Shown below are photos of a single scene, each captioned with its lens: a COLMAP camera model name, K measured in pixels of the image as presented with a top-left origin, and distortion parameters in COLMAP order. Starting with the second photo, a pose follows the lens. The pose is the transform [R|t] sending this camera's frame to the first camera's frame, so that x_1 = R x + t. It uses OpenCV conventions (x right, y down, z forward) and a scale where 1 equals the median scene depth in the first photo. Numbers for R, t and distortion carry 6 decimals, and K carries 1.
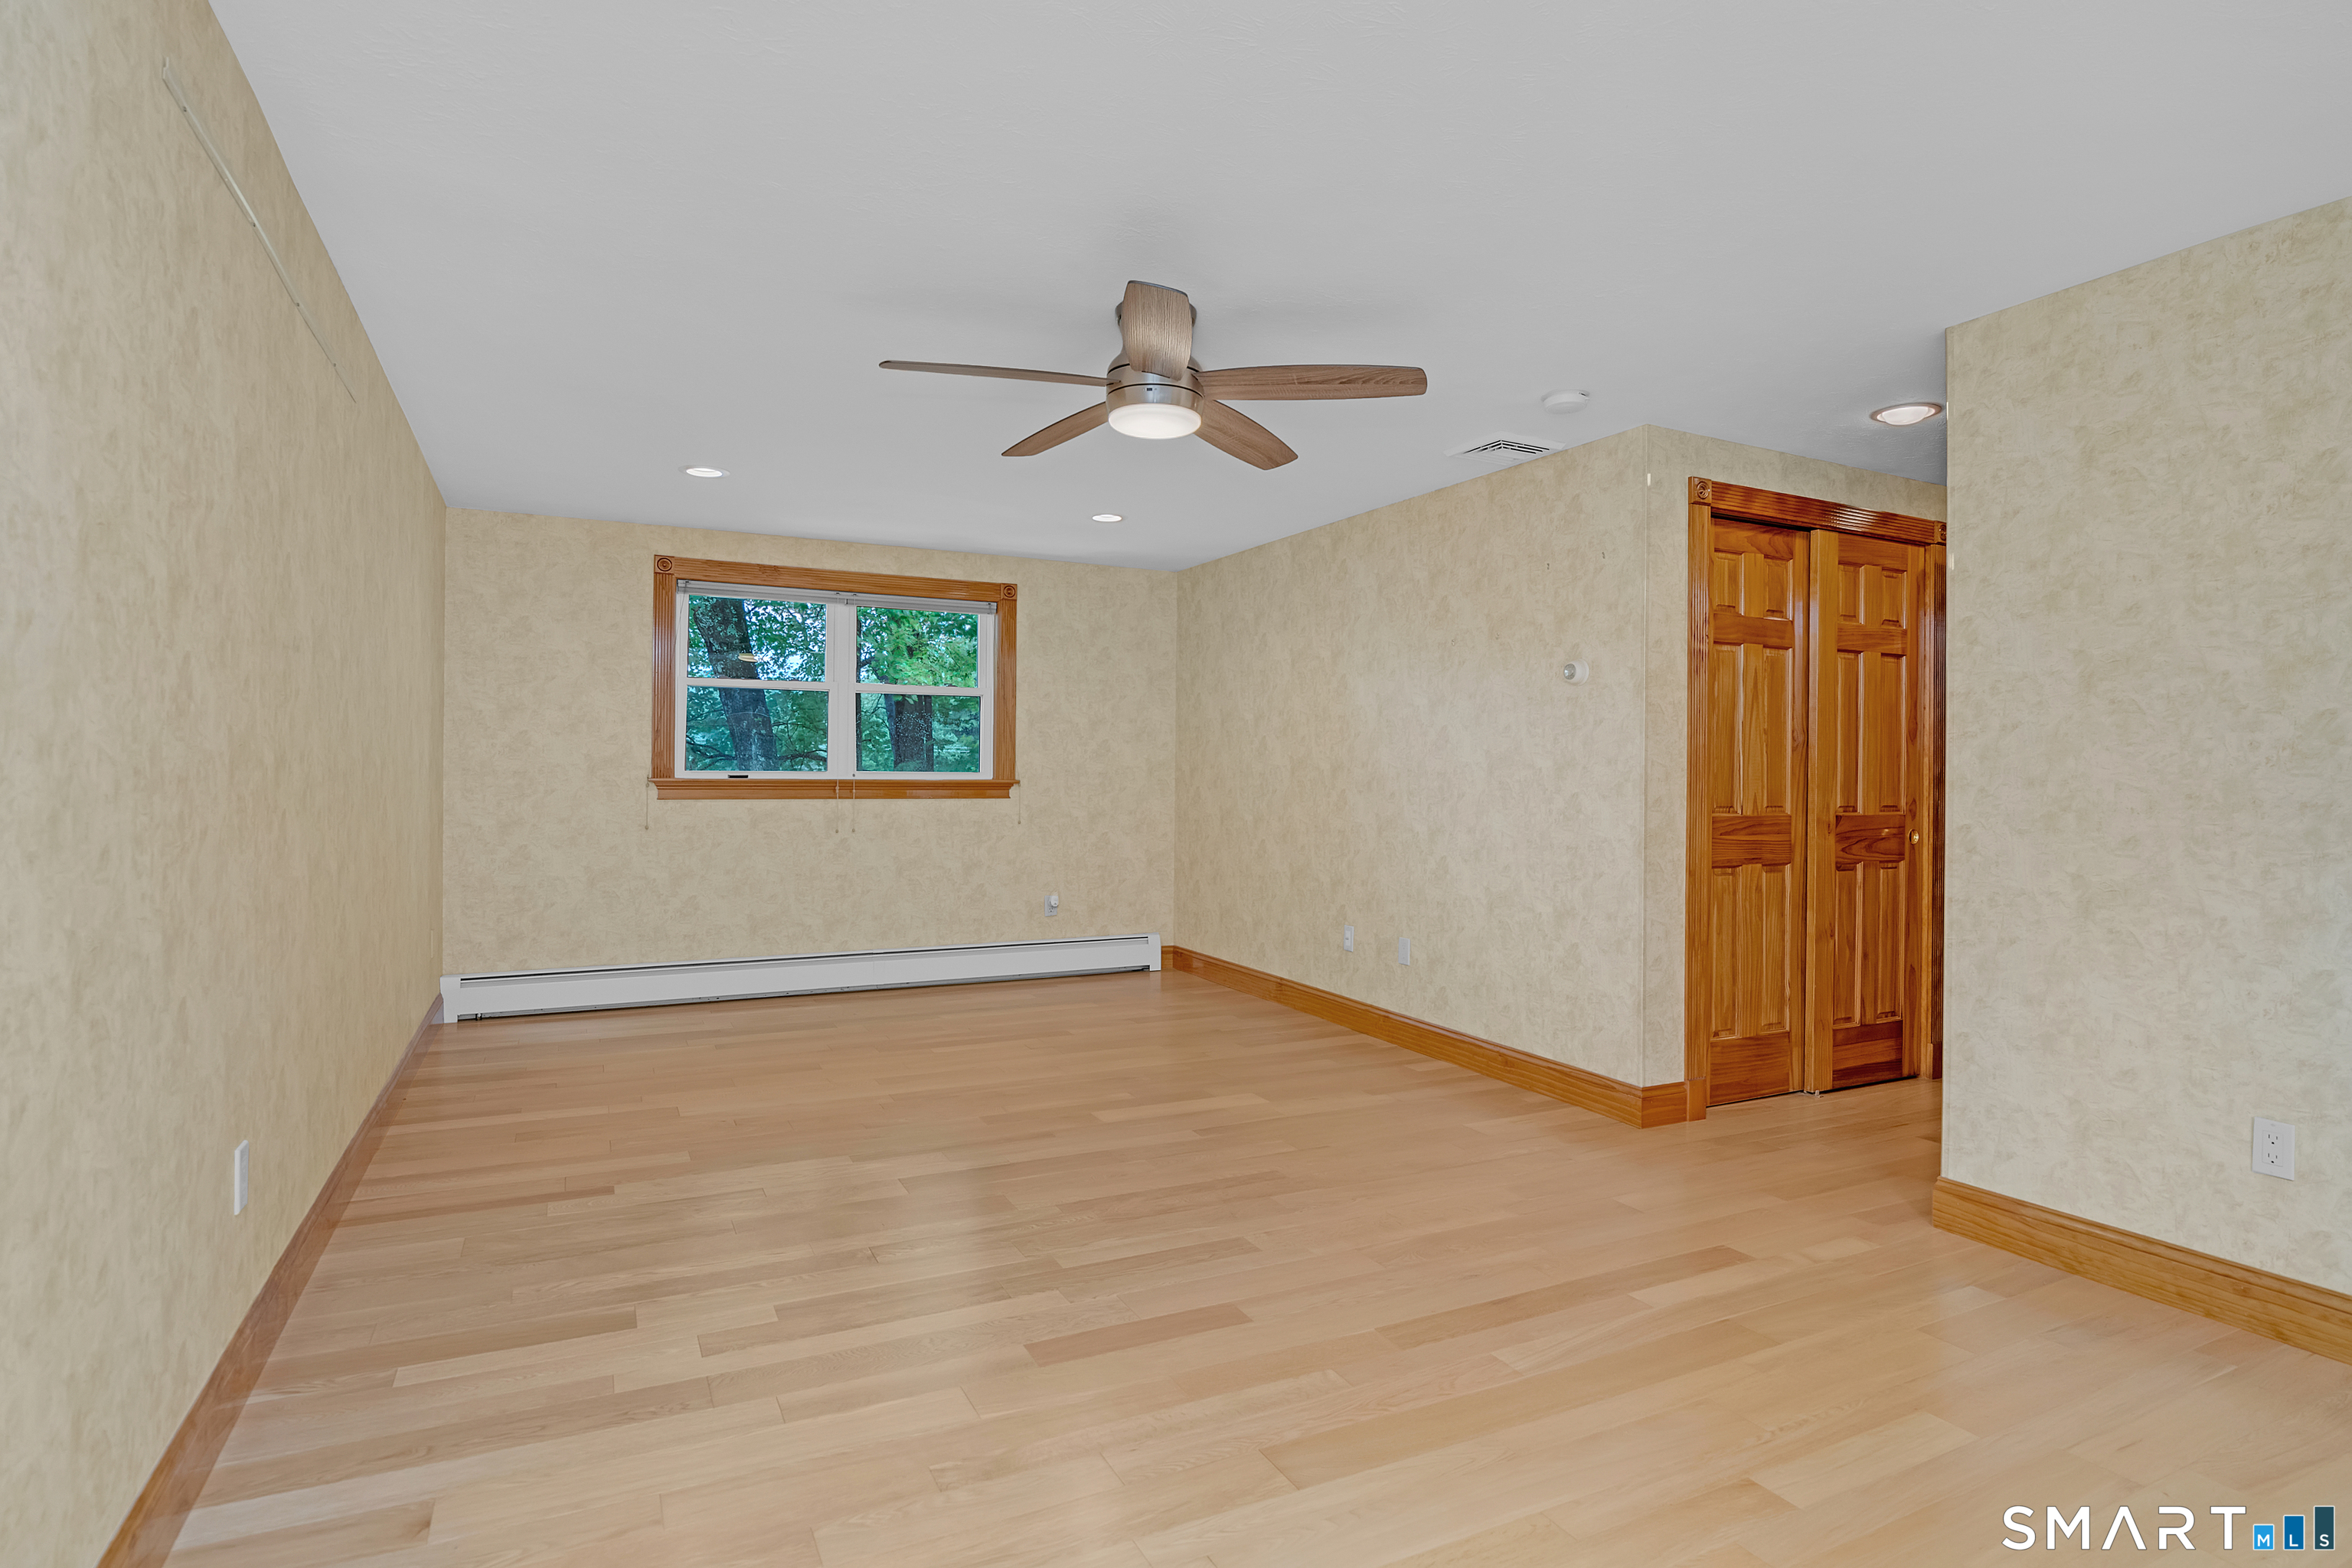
lens RADIAL K [[1149.7, 0, 1180.5], [0, 1149.7, 769.9], [0, 0, 1]] dist [-0.013716, -0.000254]
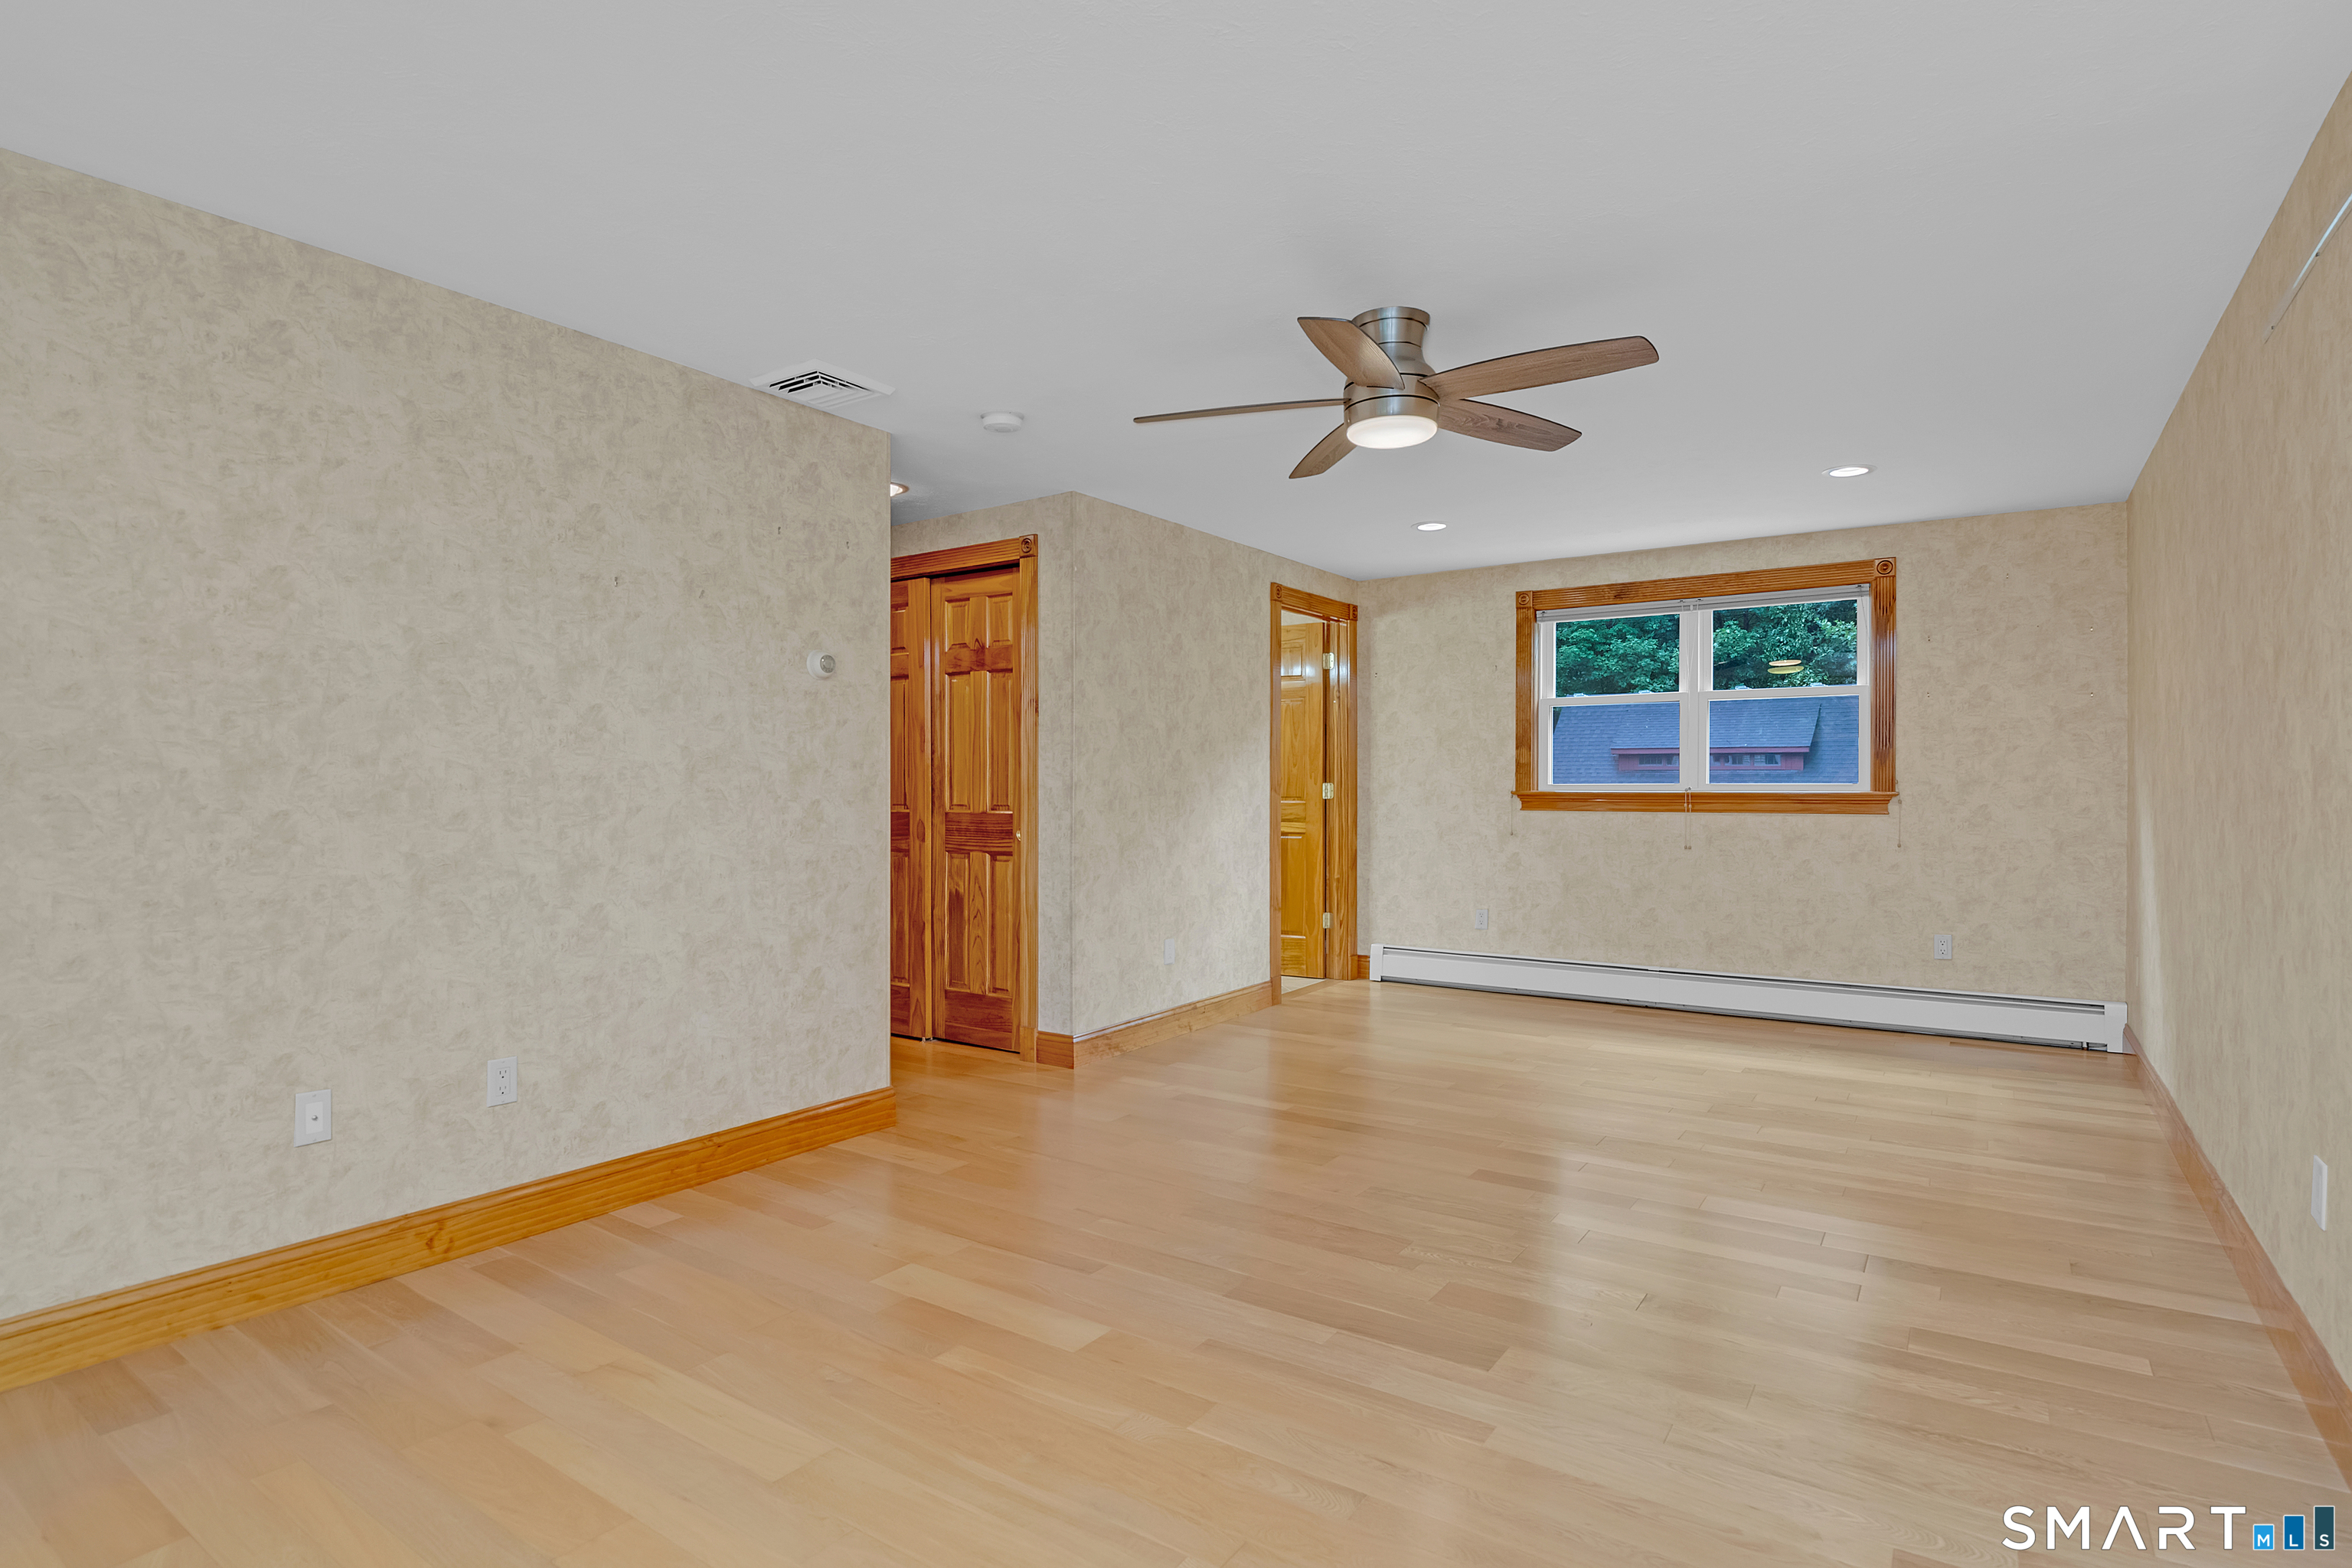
lens RADIAL K [[1267.8, 0, 1183.9], [0, 1267.8, 791.2], [0, 0, 1]] dist [-0.018789, -0.000923]
pose [[-0.499872, -0.014835, 0.865972, -0.634488], [-0.008486, 0.999889, 0.012230, -0.000803], [-0.866058, -0.001235, -0.499942, 1.214478]]
